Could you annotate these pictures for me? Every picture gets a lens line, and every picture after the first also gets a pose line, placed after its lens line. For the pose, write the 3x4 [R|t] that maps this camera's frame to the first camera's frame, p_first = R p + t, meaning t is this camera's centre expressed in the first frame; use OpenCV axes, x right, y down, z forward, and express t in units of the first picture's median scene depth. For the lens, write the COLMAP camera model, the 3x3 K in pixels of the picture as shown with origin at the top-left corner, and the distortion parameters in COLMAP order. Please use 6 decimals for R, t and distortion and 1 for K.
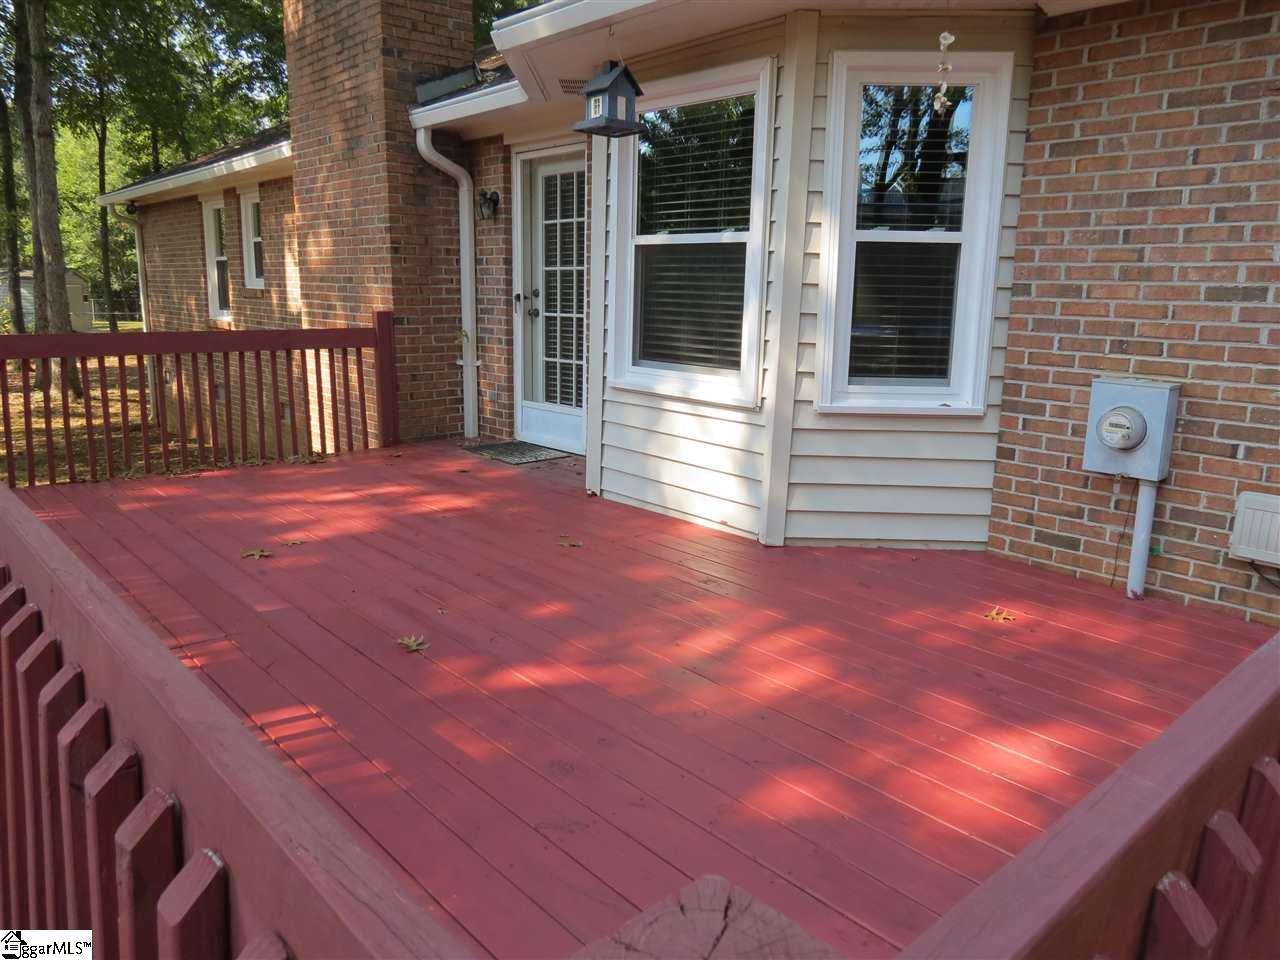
lens RADIAL K [[910.5, 0, 641.2], [0, 910.5, 473.3], [0, 0, 1]] dist [-0.022880, 0.006356]
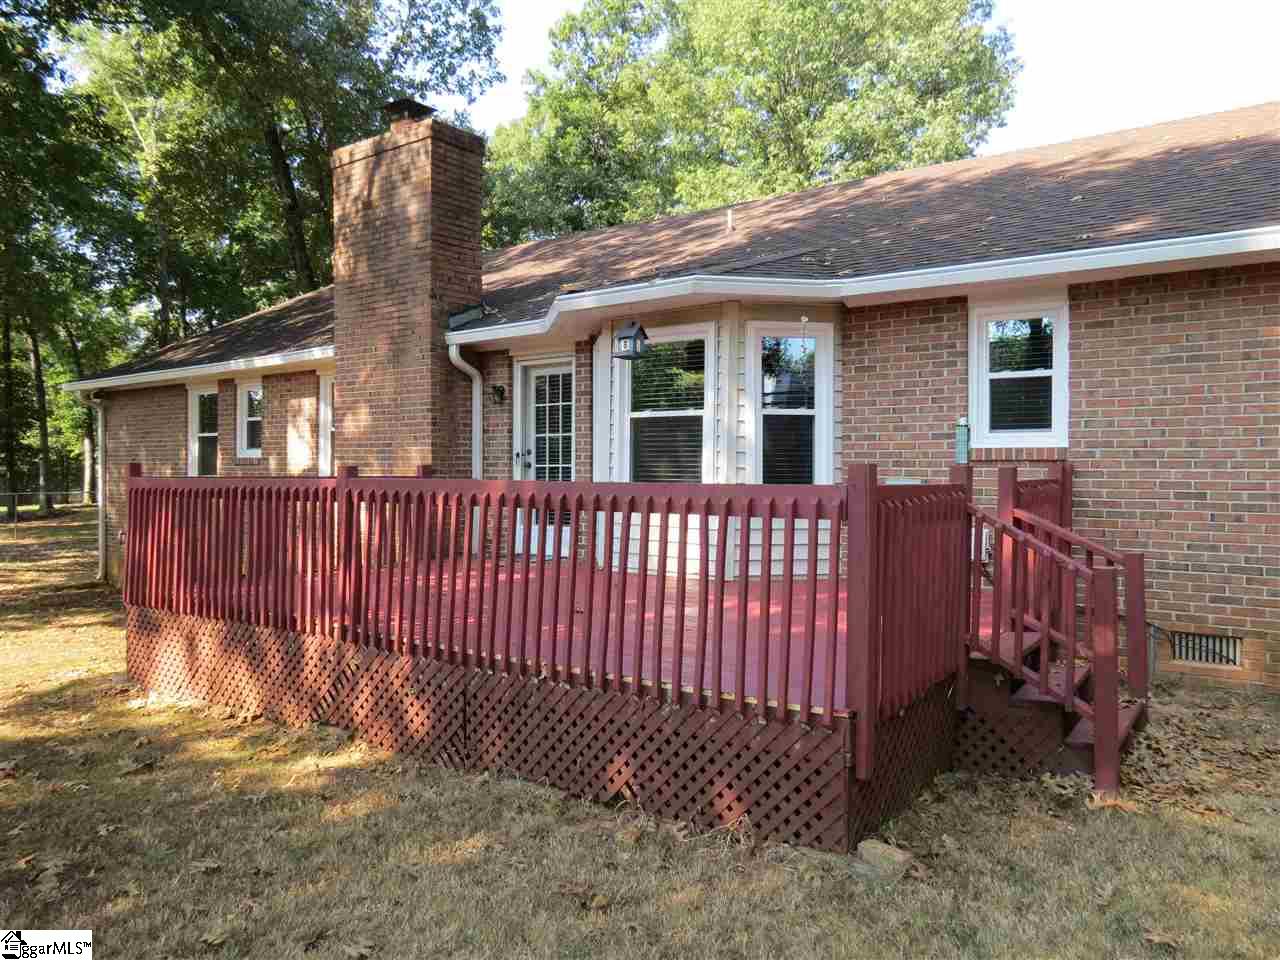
lens RADIAL K [[910.5, 0, 639.4], [0, 910.5, 479.5], [0, 0, 1]] dist [-0.022880, 0.006356]
pose [[0.979689, -0.015734, 0.199906, -0.246051], [0.053320, 0.981467, -0.184063, 0.132860], [-0.193305, 0.190983, 0.962371, -0.467474]]
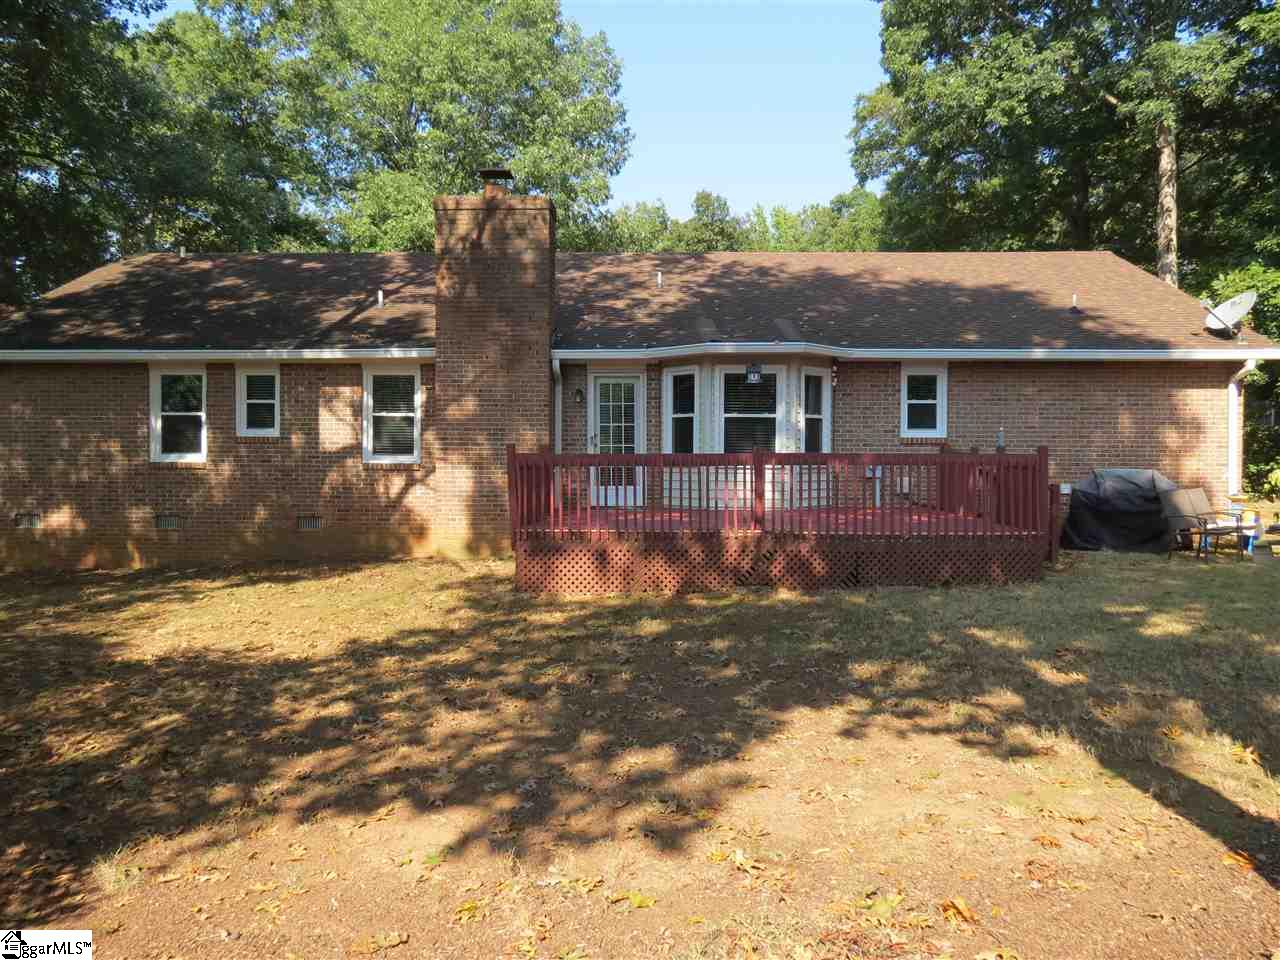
lens RADIAL K [[910.5, 0, 646.7], [0, 910.5, 474.3], [0, 0, 1]] dist [-0.022880, 0.006356]
pose [[0.683229, -0.035057, 0.729362, -1.657212], [0.155228, 0.982990, -0.098162, 0.123862], [-0.713514, 0.180284, 0.677049, -0.533901]]
